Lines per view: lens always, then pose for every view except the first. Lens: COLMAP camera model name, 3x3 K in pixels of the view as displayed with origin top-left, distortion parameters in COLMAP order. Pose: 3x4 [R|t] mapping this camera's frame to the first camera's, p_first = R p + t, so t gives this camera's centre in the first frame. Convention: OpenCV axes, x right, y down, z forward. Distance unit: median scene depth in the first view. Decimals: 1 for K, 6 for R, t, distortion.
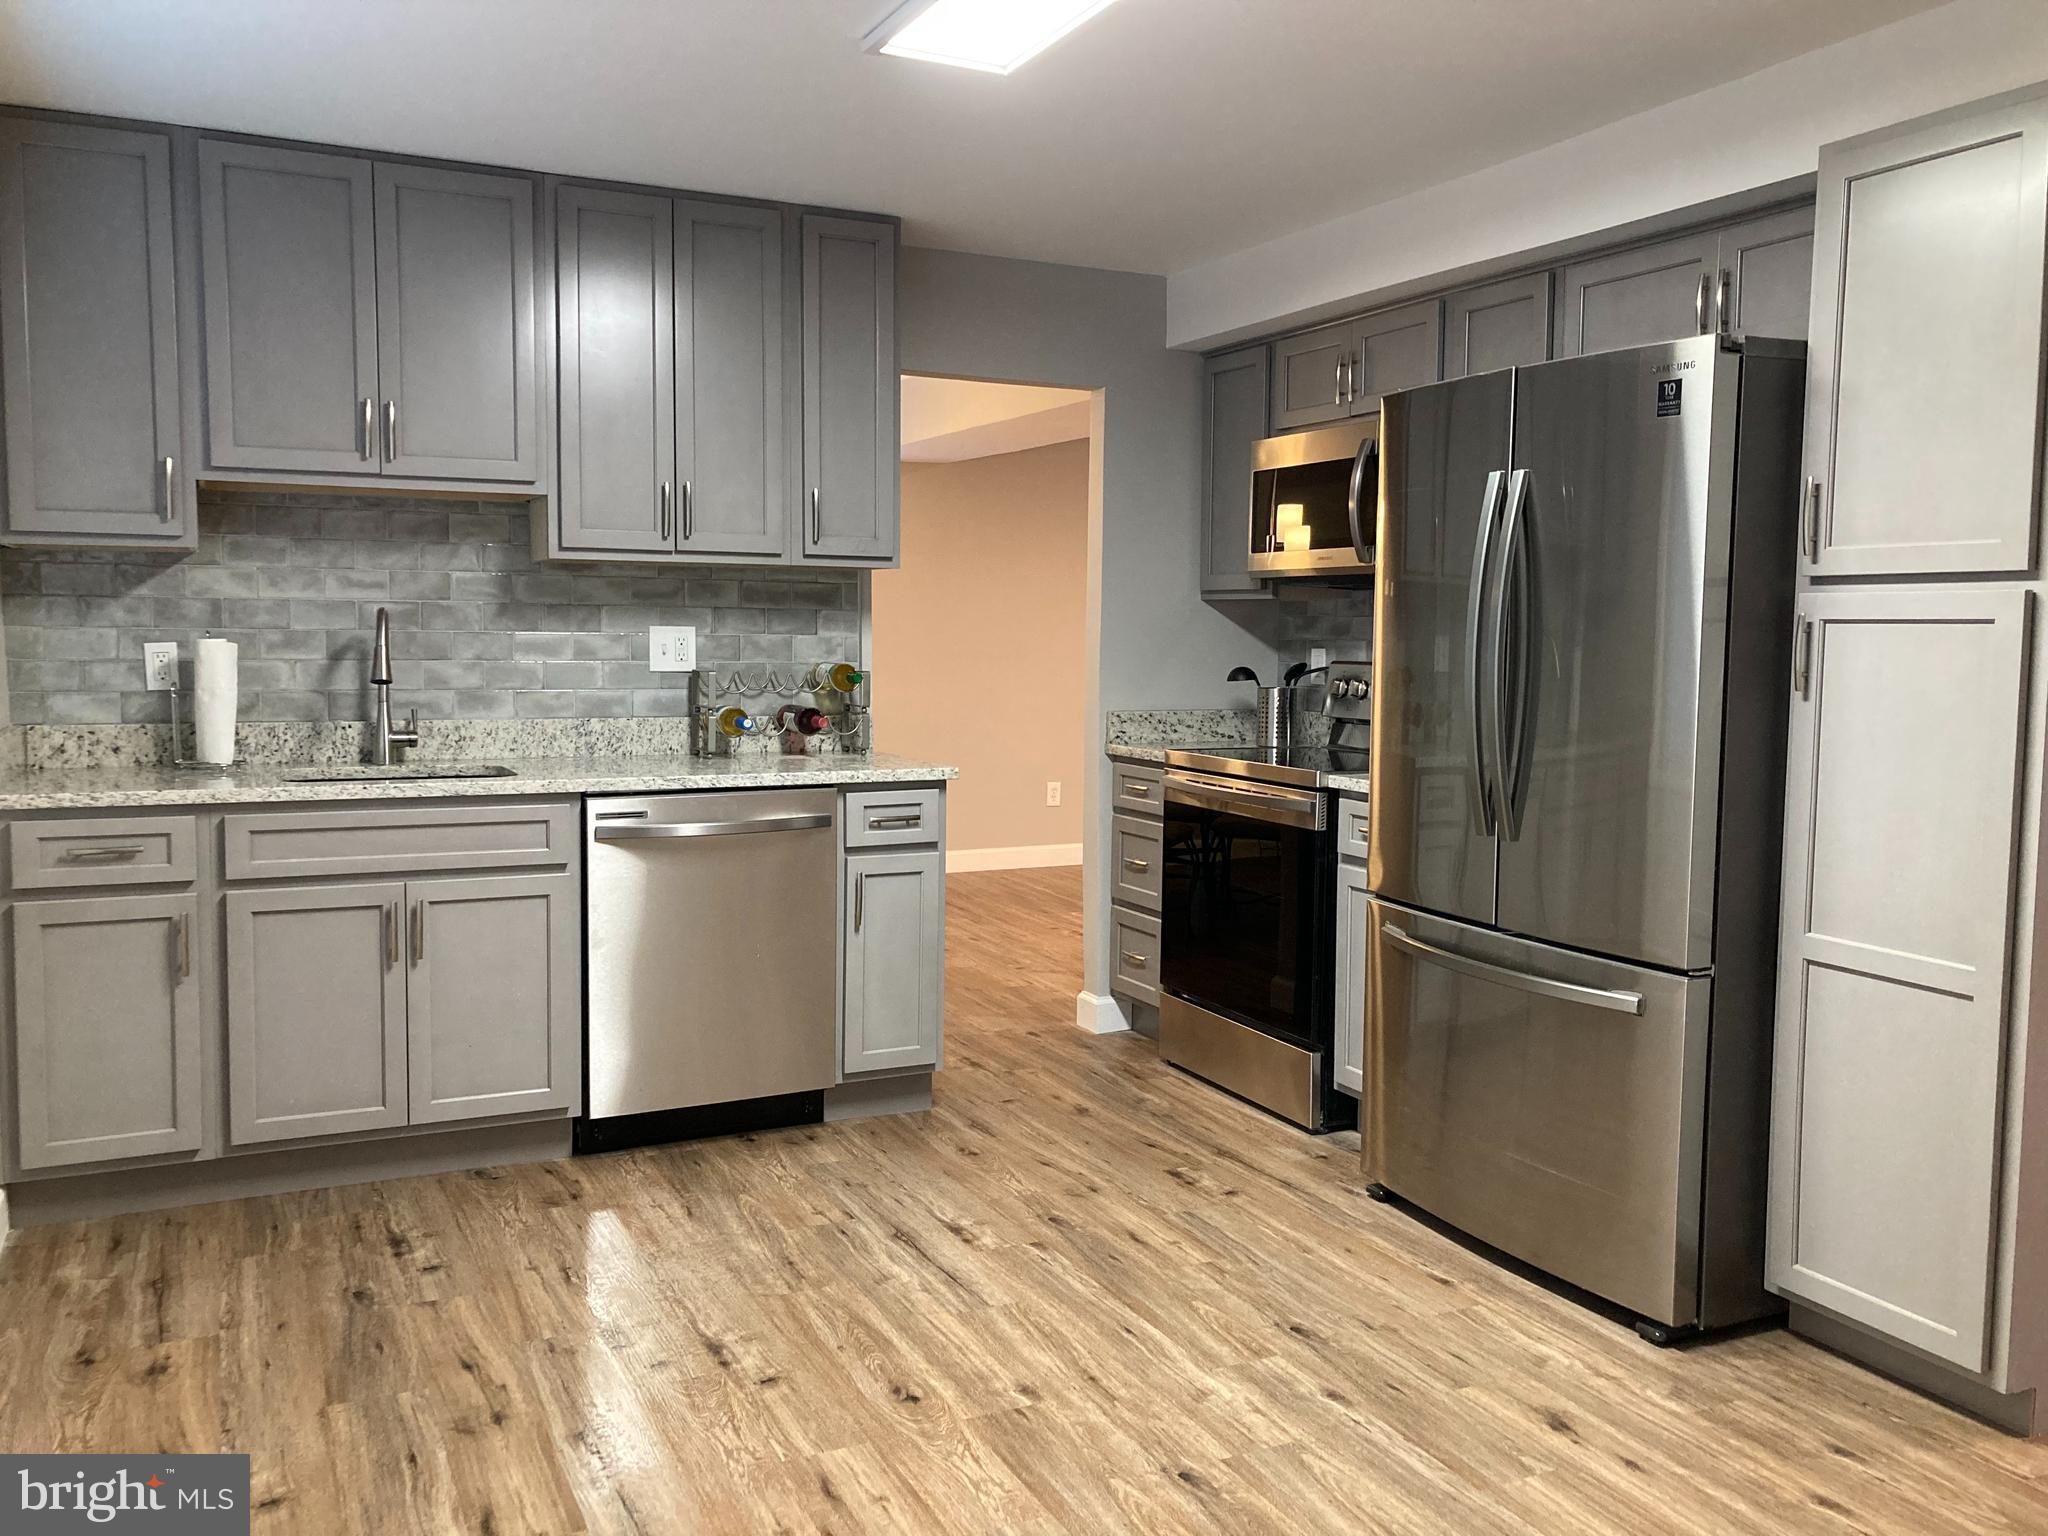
lens RADIAL K [[1691.4, 0, 1026.6], [0, 1691.4, 761.9], [0, 0, 1]] dist [0.051556, -0.039857]
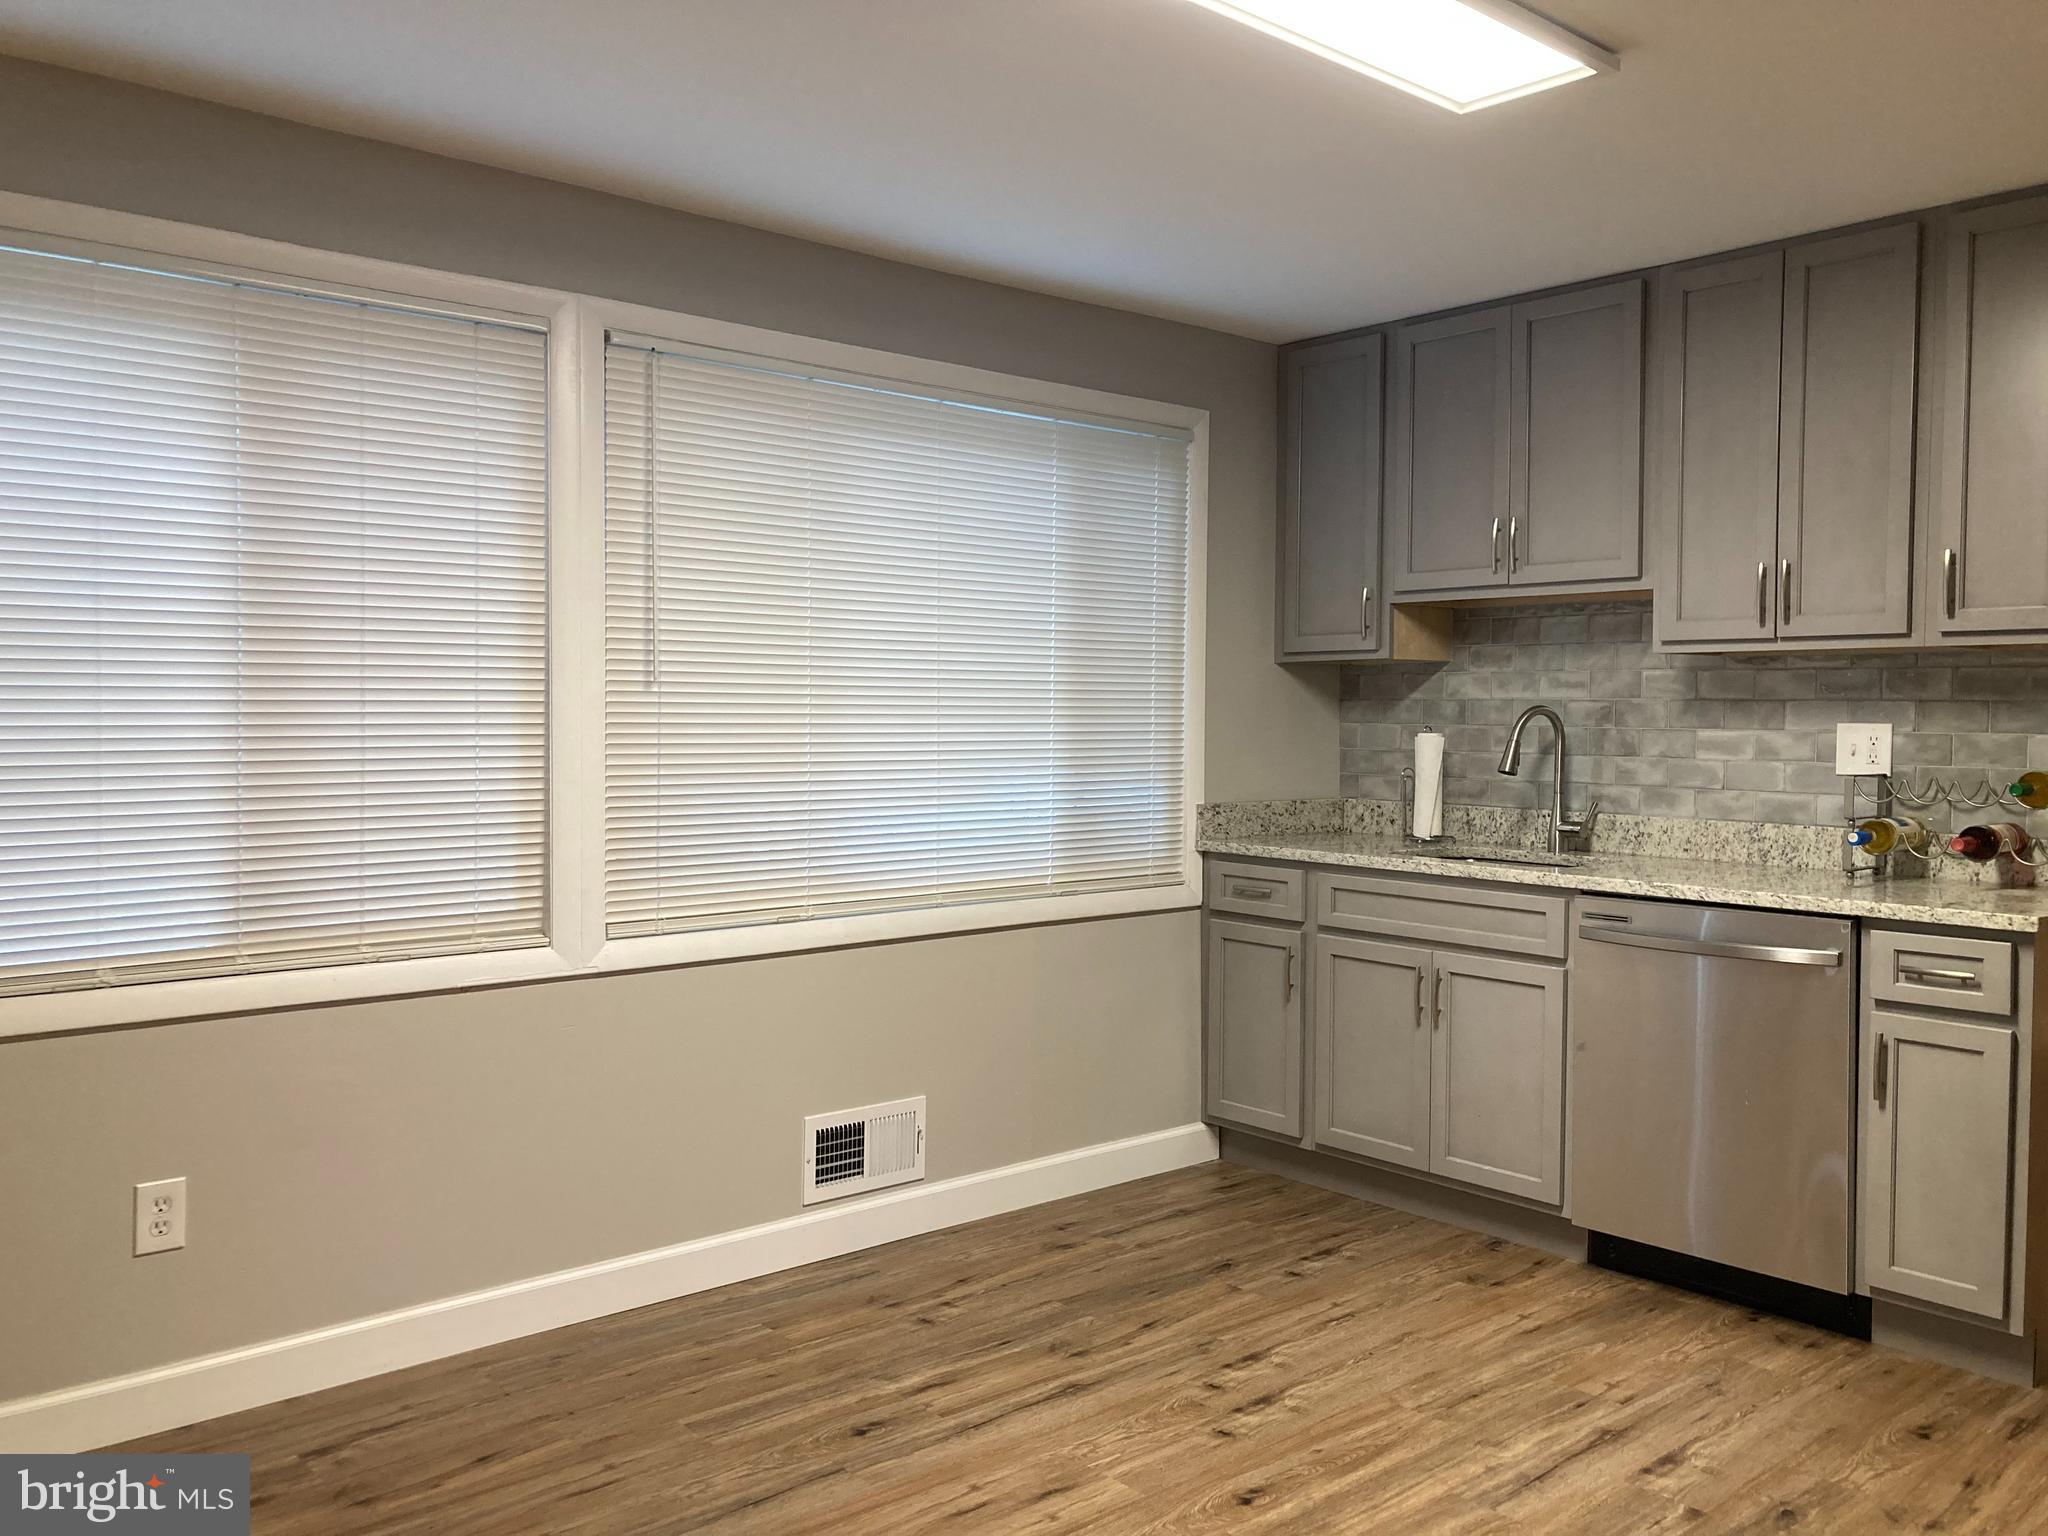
lens RADIAL K [[1691.4, 0, 1025.7], [0, 1691.4, 771.8], [0, 0, 1]] dist [0.051556, -0.039857]
pose [[0.260096, 0.027429, -0.965193, 0.591160], [-0.084797, 0.996383, 0.005464, -0.027419], [0.961852, 0.080425, 0.261482, 0.415871]]
